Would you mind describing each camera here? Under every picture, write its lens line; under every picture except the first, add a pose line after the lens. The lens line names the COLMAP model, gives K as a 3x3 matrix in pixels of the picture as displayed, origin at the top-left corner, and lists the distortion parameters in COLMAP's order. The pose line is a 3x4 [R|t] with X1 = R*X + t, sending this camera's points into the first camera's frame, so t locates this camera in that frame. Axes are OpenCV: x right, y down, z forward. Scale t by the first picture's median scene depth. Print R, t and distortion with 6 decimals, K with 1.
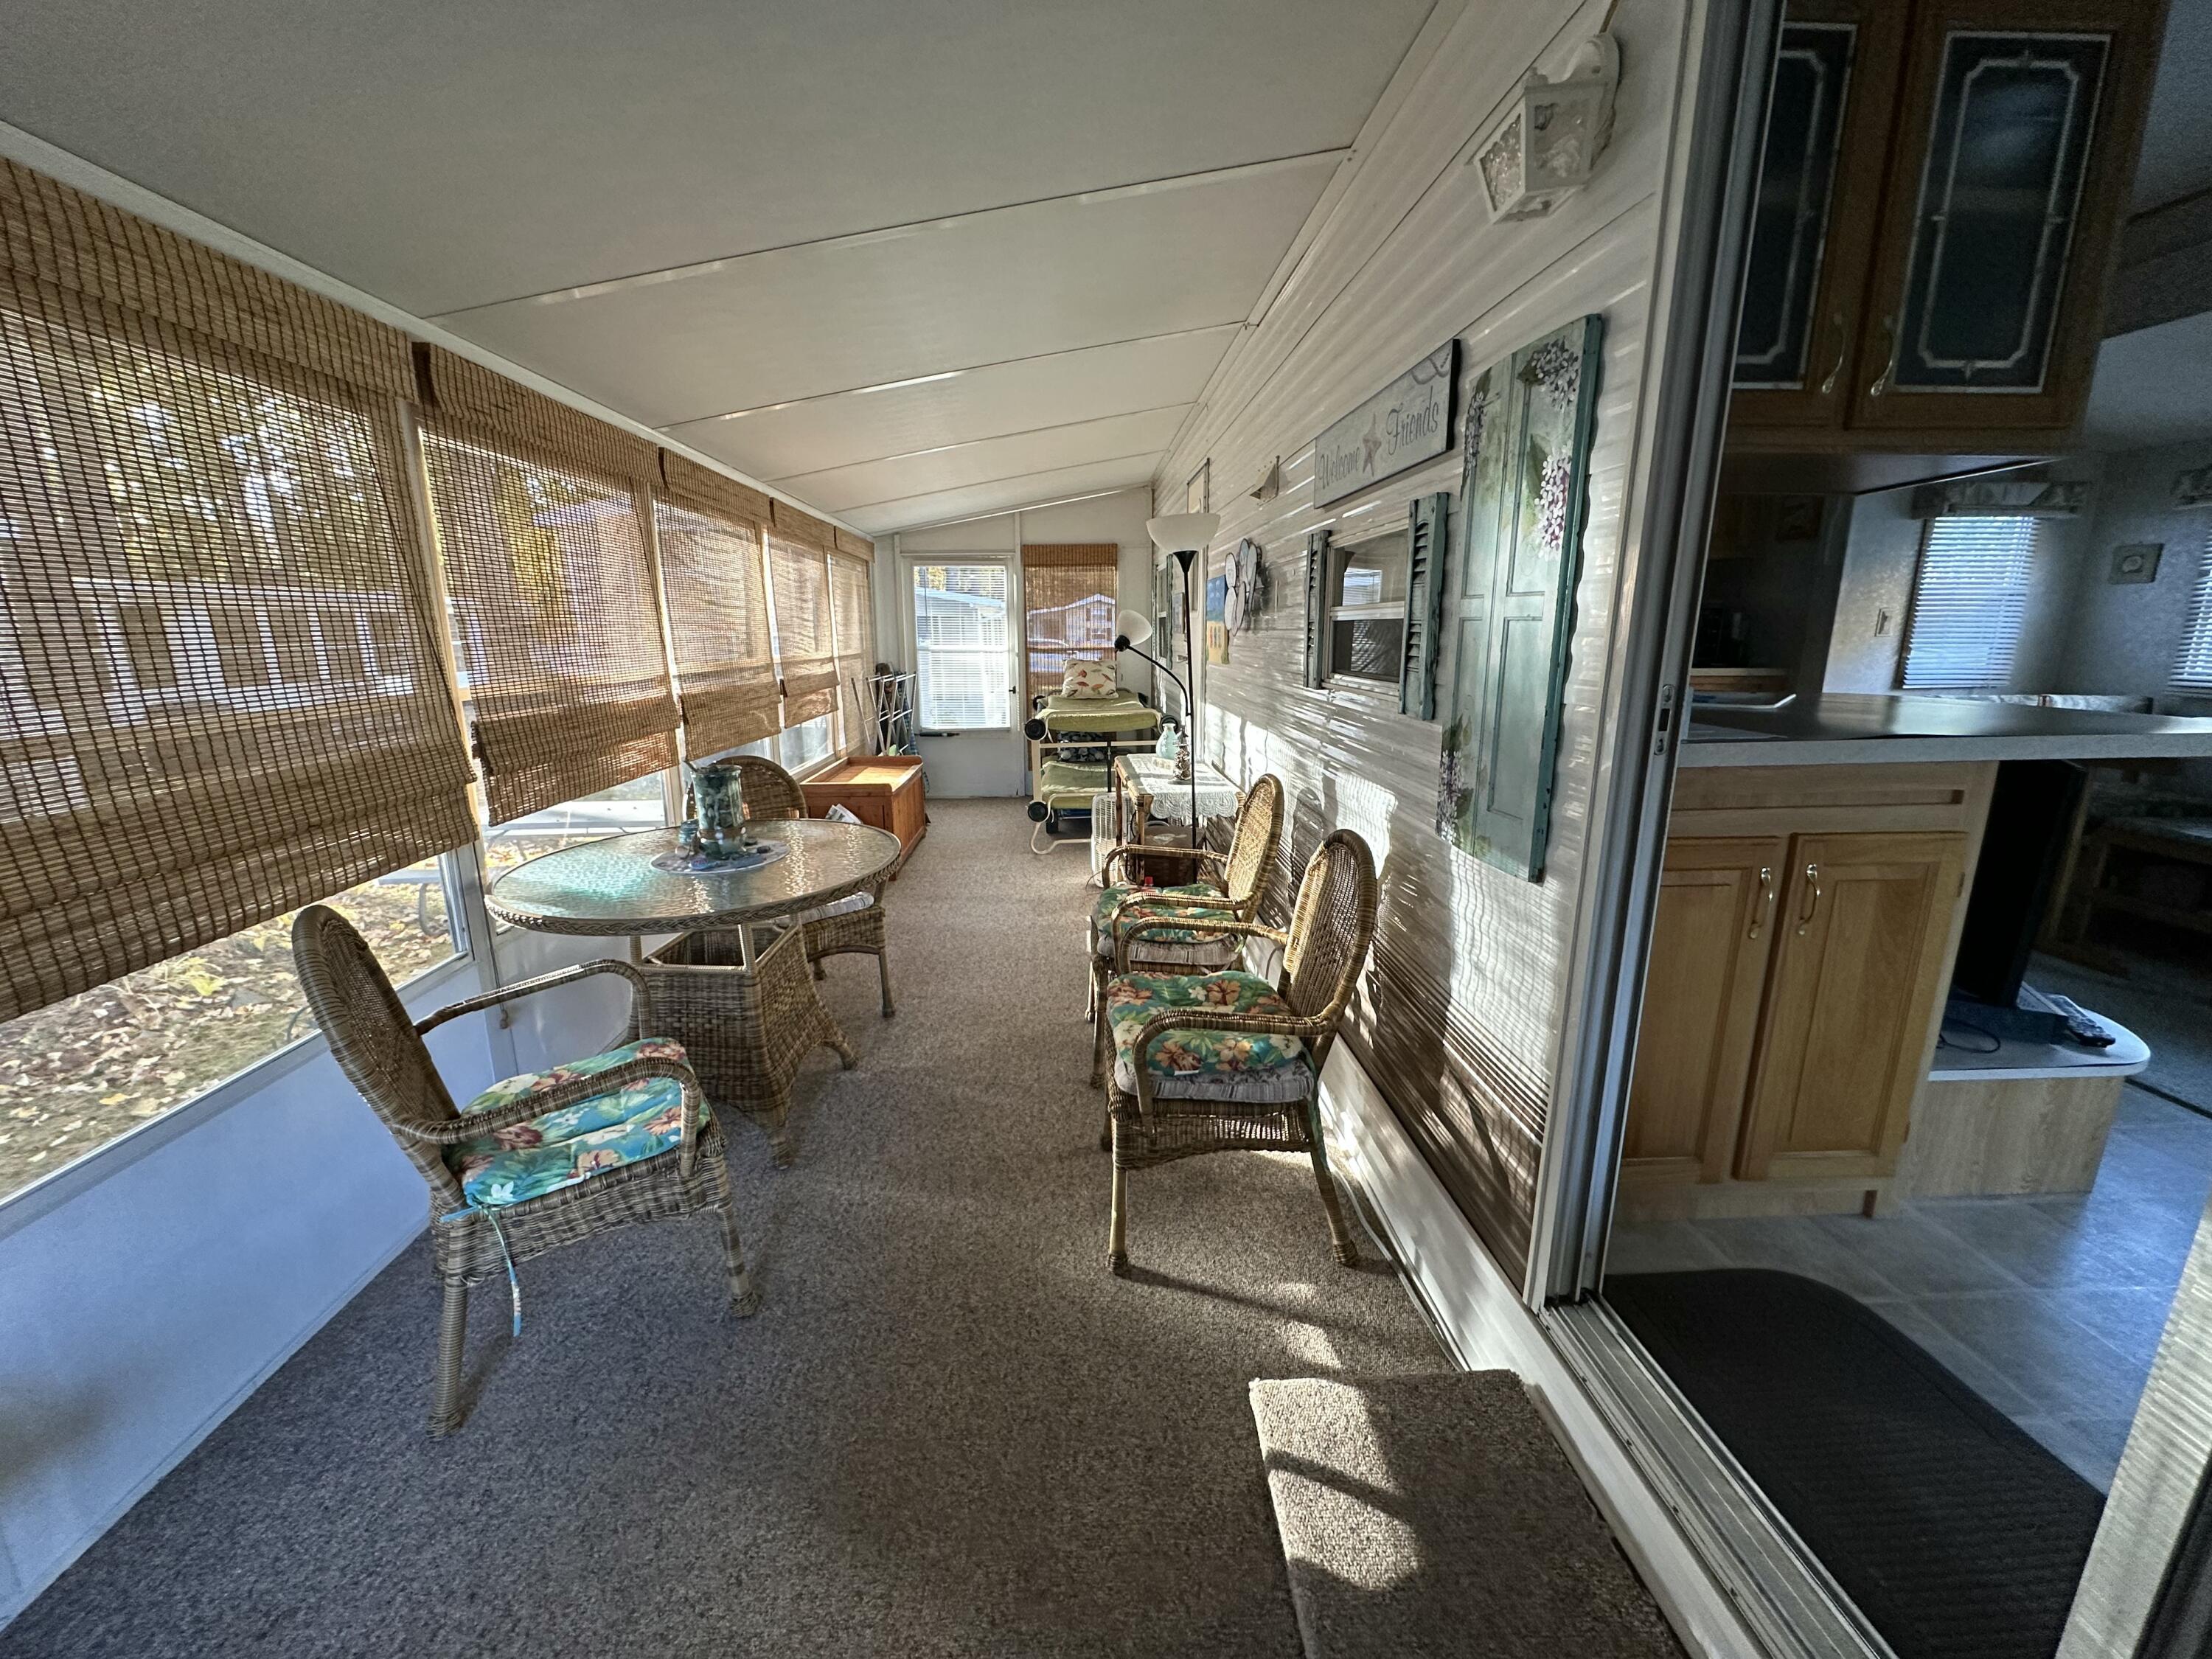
lens RADIAL K [[880.0, 0, 1106.0], [0, 880.0, 829.5], [0, 0, 1]] dist [-0.000141, -0.000241]
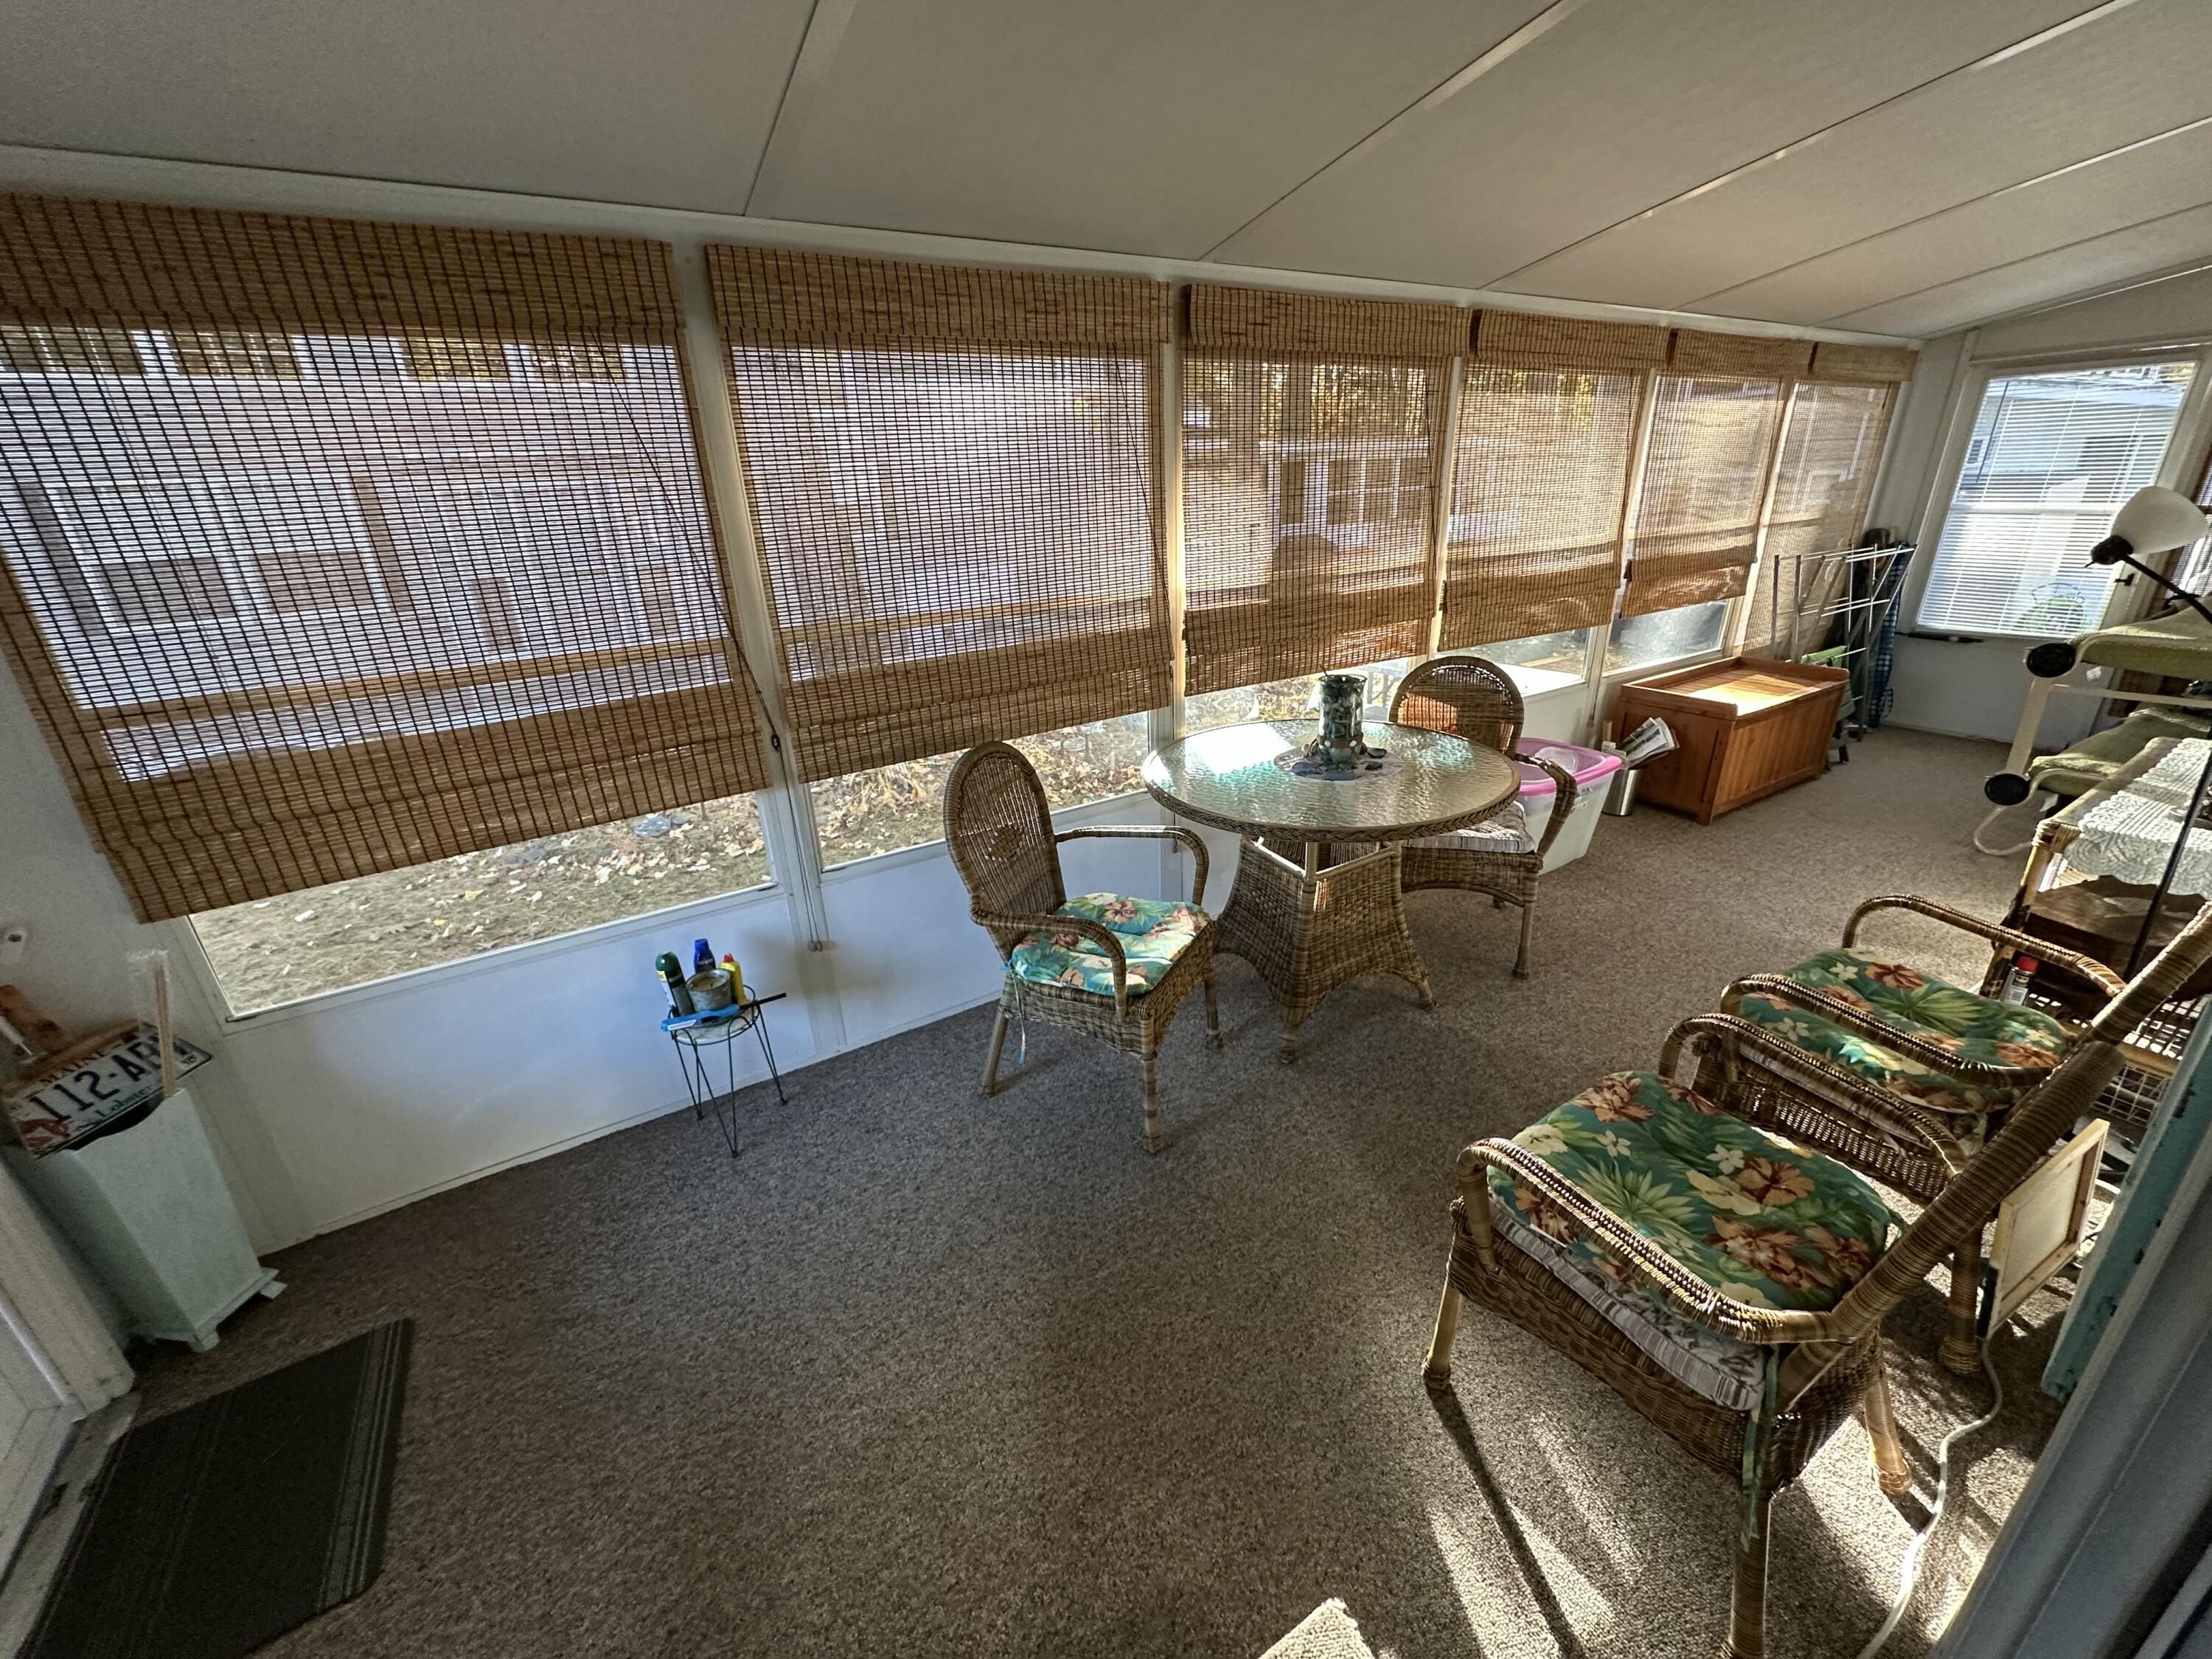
lens RADIAL K [[880.0, 0, 1106.0], [0, 880.0, 829.5], [0, 0, 1]] dist [-0.000141, -0.000241]
pose [[0.483985, 0.308616, -0.818849, 0.371656], [-0.159054, 0.951184, 0.264482, -0.155436], [0.860500, 0.002236, 0.509446, 0.310051]]
